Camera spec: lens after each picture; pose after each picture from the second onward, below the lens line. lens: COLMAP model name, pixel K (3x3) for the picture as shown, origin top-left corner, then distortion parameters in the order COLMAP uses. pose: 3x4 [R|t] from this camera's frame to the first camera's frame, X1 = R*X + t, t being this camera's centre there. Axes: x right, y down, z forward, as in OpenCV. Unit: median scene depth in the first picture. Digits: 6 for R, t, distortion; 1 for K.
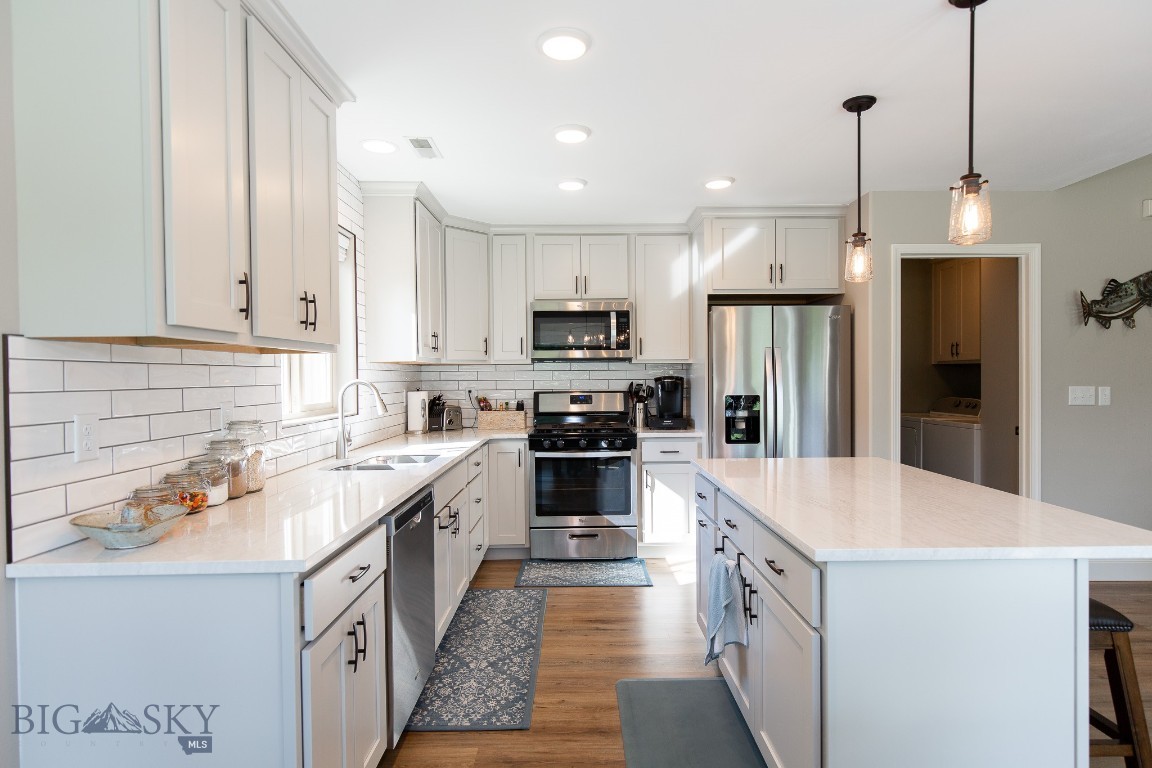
lens RADIAL K [[629.8, 0, 576.0], [0, 629.8, 384.0], [0, 0, 1]] dist [-0.000508, -0.000073]
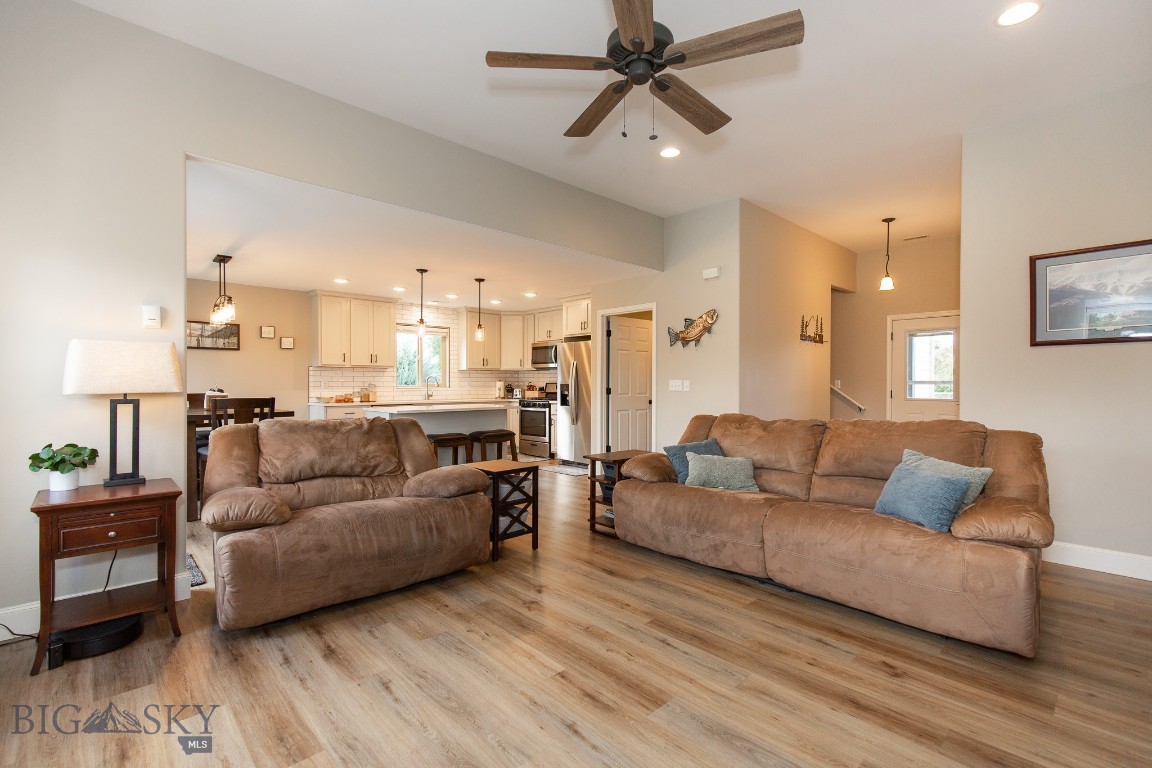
lens RADIAL K [[518.6, 0, 576.0], [0, 518.6, 384.0], [0, 0, 1]] dist [0.002139, 0.000165]
pose [[0.672563, 0.012192, -0.739939, 1.684452], [-0.017549, 0.999846, 0.000524, 0.017339], [0.739832, 0.012633, 0.672673, -0.176841]]
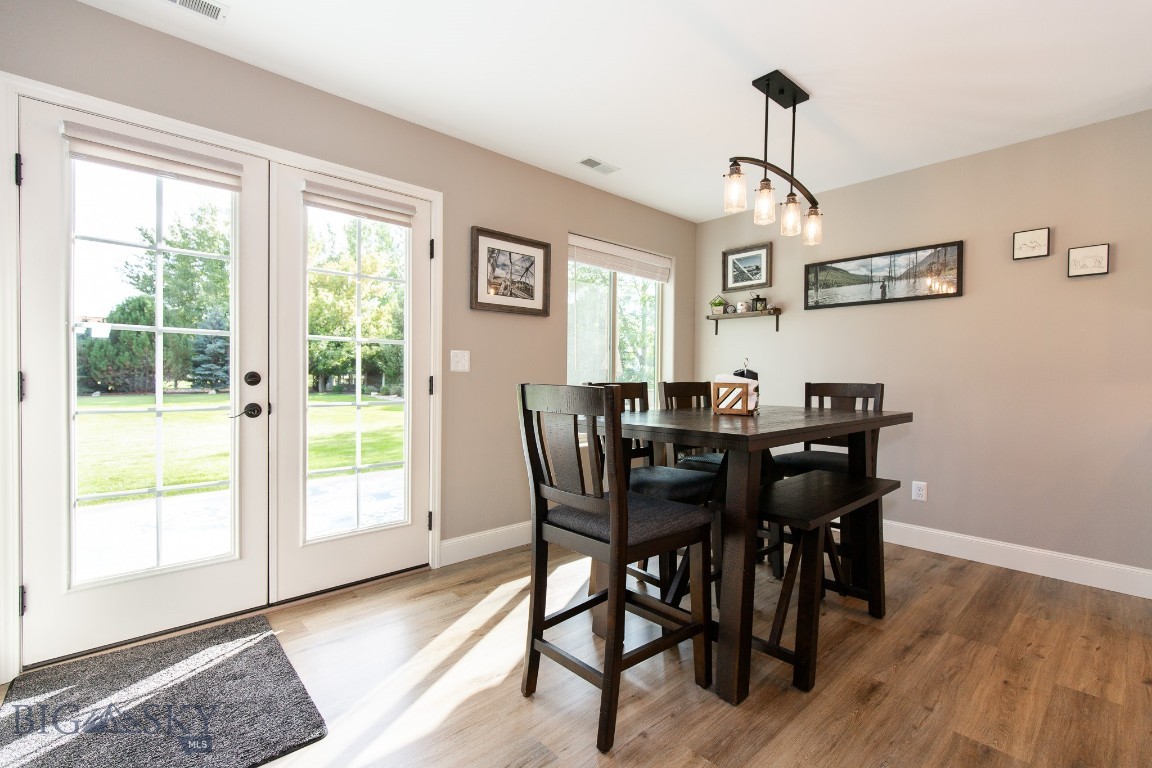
lens RADIAL K [[518.6, 0, 576.0], [0, 518.6, 384.0], [0, 0, 1]] dist [0.002139, 0.000165]
pose [[-0.740938, 0.010640, -0.671489, 0.672371], [-0.011297, 0.999536, 0.028303, 0.048734], [0.671478, 0.028557, -0.740474, 0.351147]]
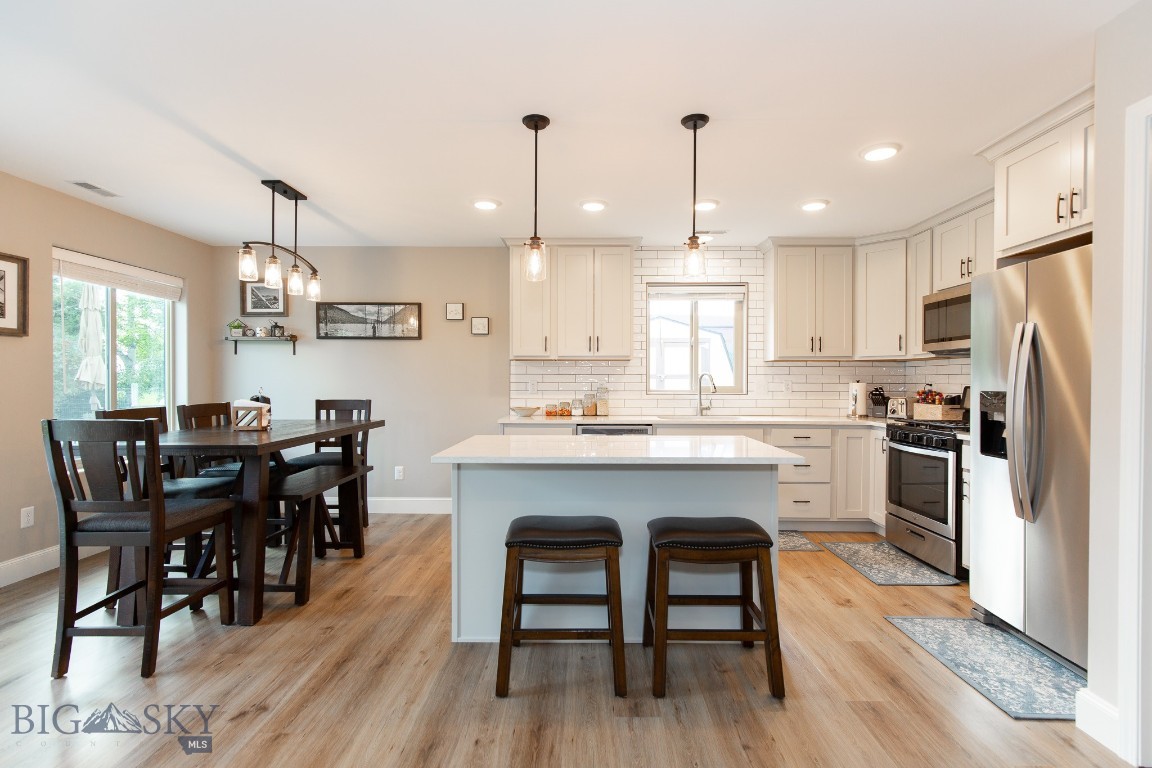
lens RADIAL K [[555.9, 0, 577.4], [0, 555.9, 387.1], [0, 0, 1]] dist [0.010993, -0.000622]
pose [[-0.024744, 0.019897, -0.999496, 0.977983], [-0.015288, 0.999677, 0.020279, 0.007160], [0.999577, 0.015782, -0.024432, 0.552428]]
